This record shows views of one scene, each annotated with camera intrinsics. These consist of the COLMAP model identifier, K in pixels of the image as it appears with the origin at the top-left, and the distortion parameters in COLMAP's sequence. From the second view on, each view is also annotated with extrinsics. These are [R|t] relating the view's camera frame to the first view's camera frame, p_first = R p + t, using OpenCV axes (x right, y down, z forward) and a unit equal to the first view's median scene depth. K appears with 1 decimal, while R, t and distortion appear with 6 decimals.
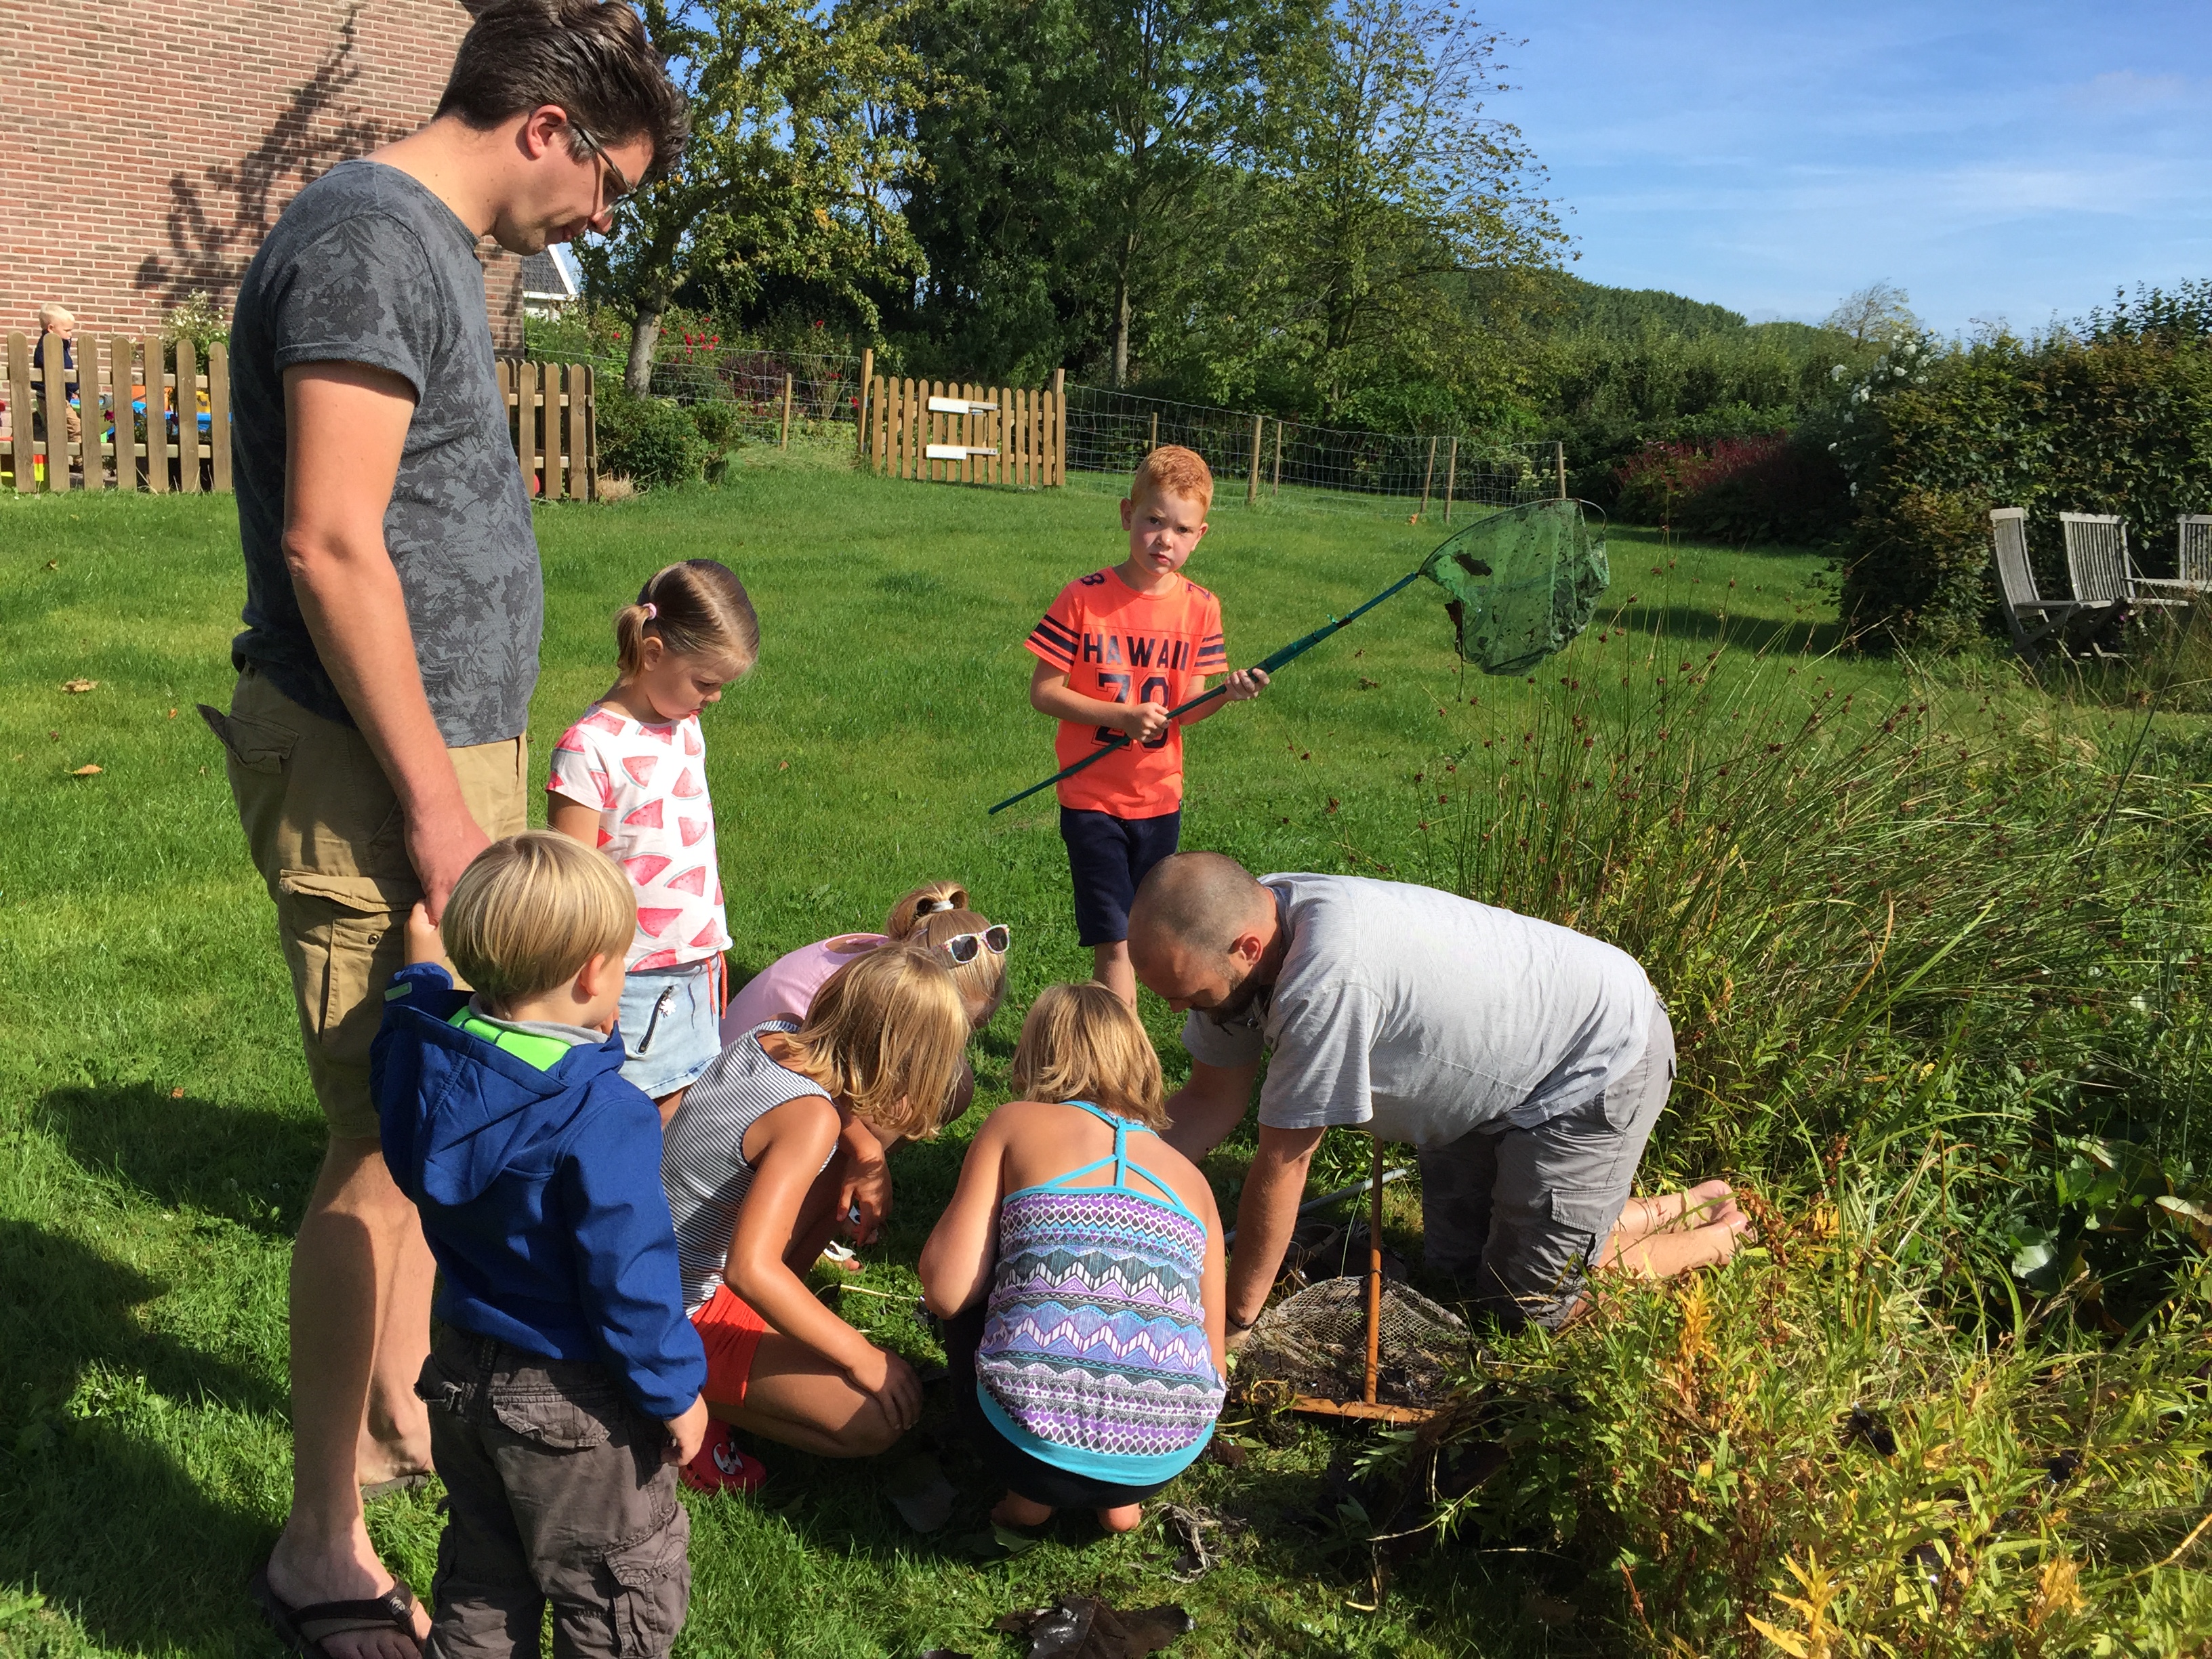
lens RADIAL K [[1856.8, 0, 1113.5], [0, 1856.8, 814.3], [0, 0, 1]] dist [0.057429, -0.084544]
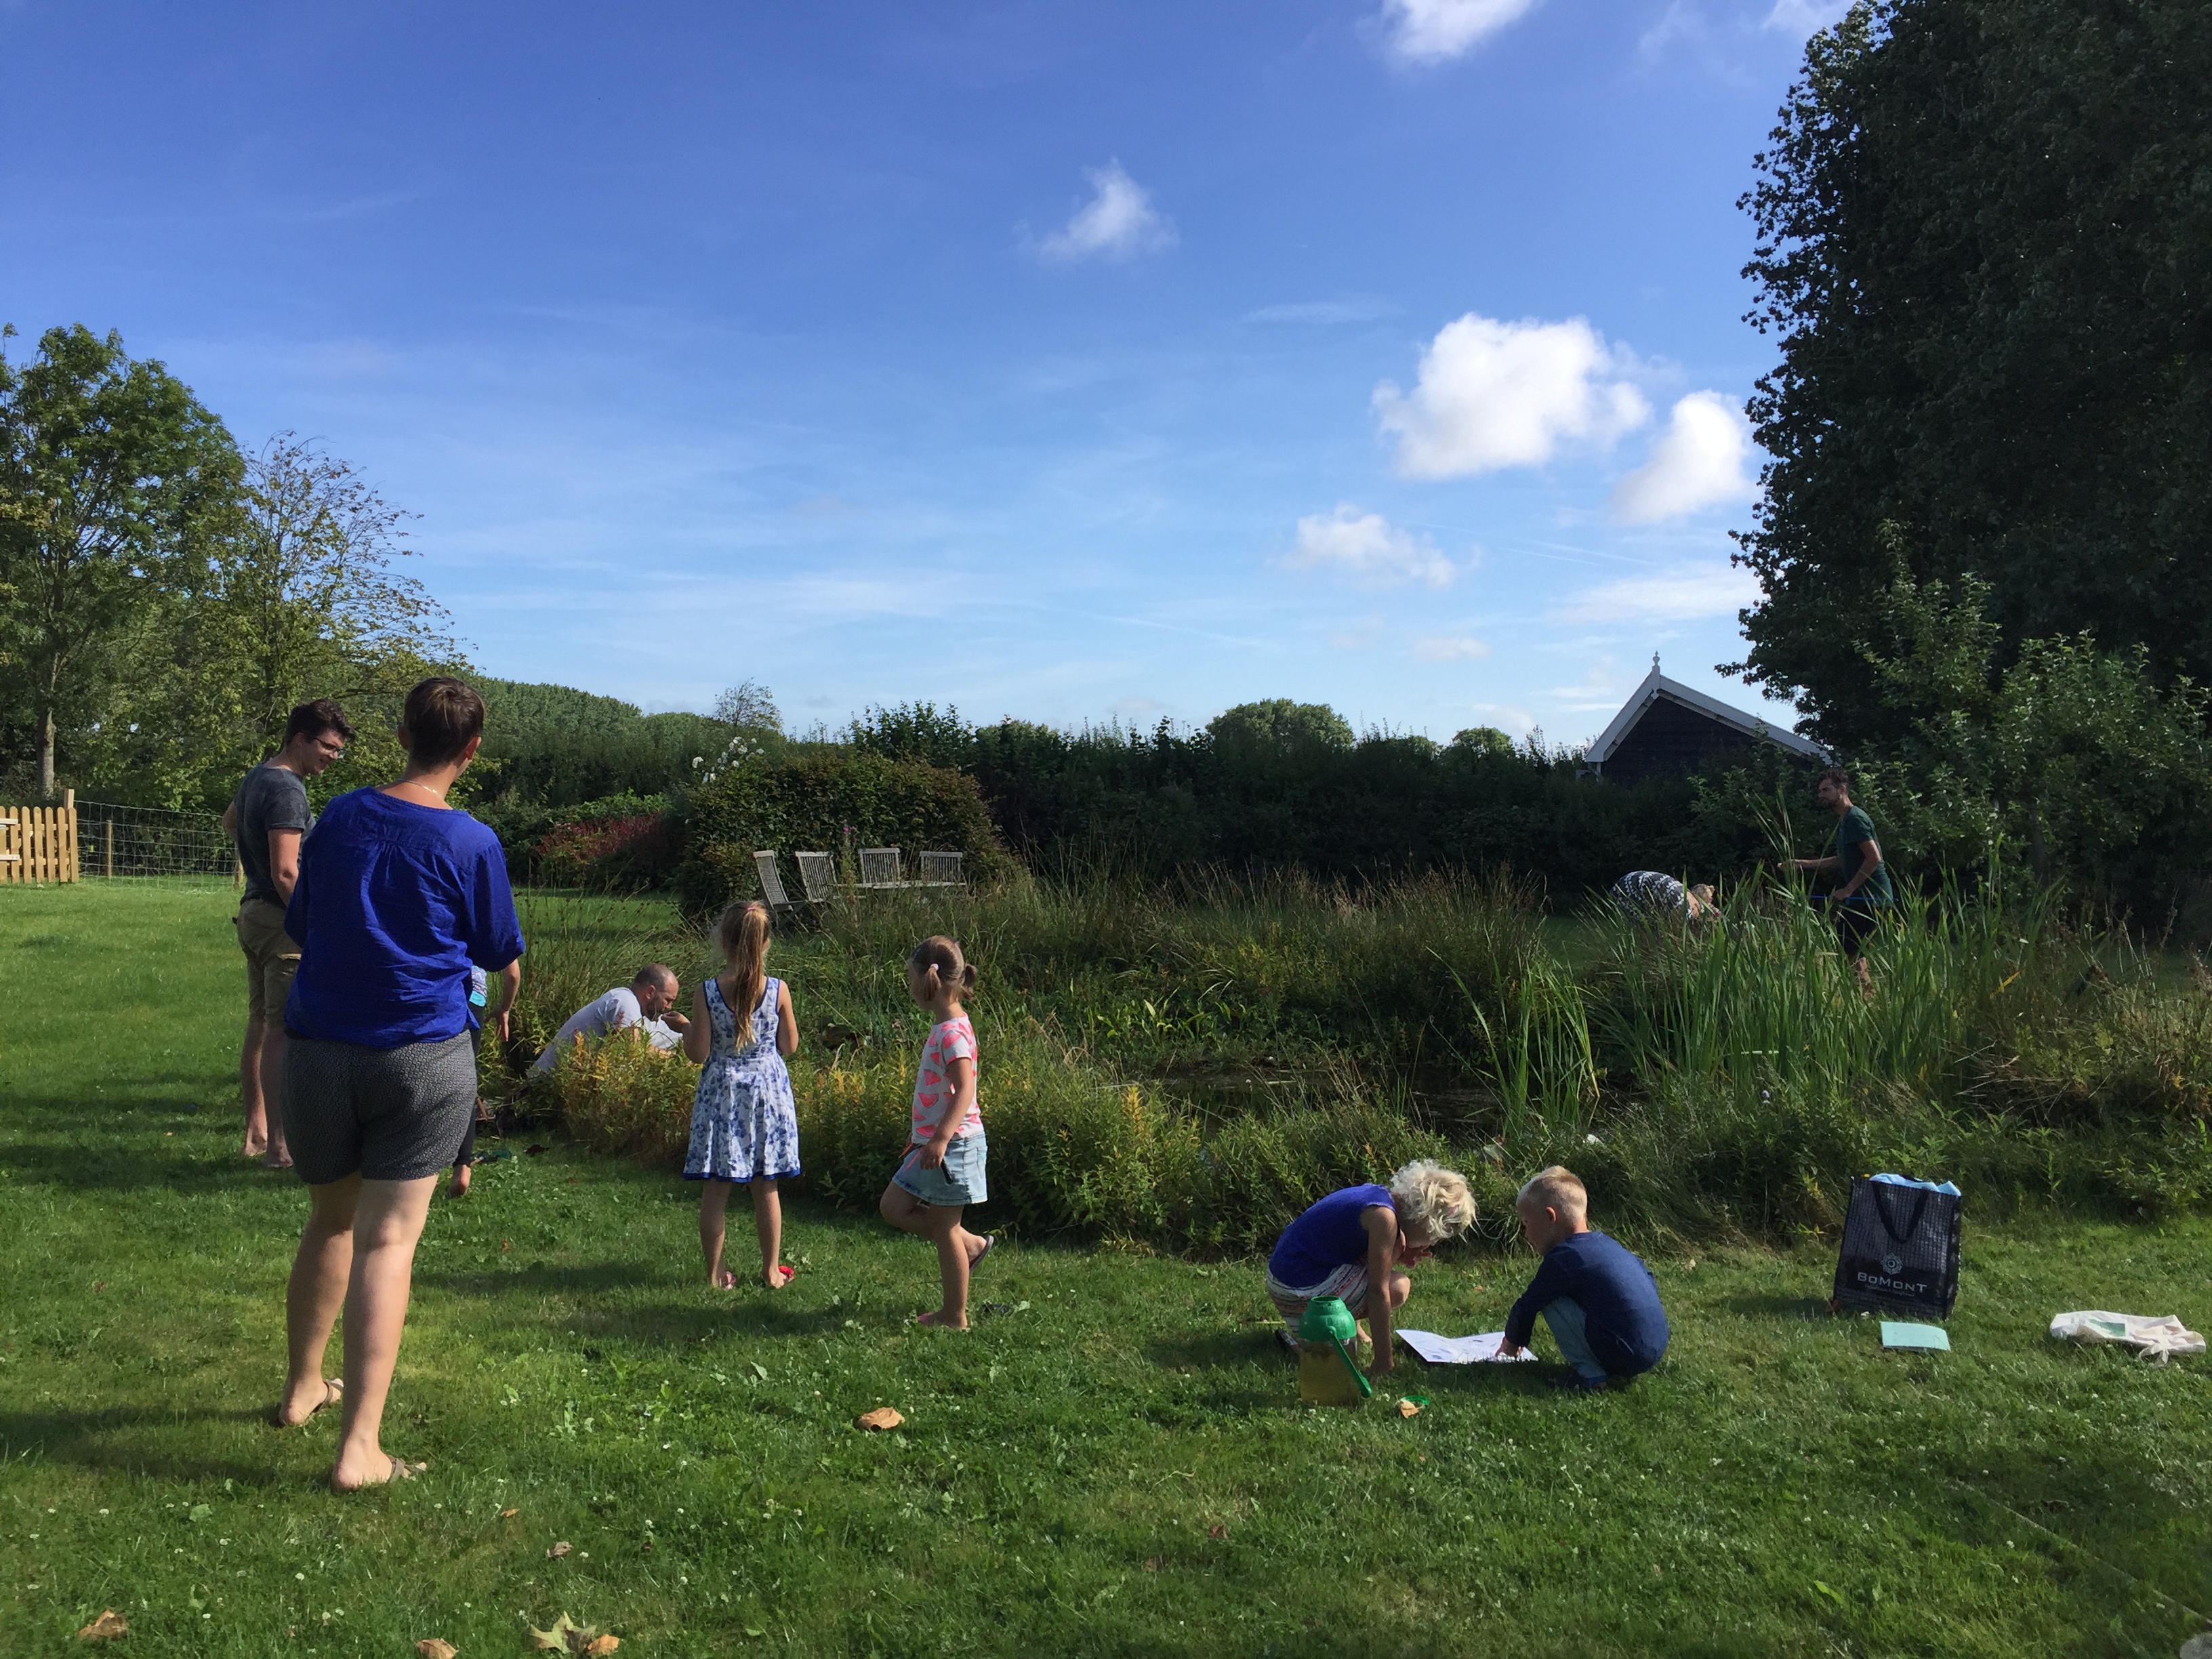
lens RADIAL K [[1856.8, 0, 1120.7], [0, 1856.8, 815.6], [0, 0, 1]] dist [0.057429, -0.084544]
pose [[0.844679, -0.048519, 0.533070, -0.105833], [0.154123, 0.975754, -0.155406, 0.080821], [-0.512604, 0.213426, 0.831677, -0.398959]]
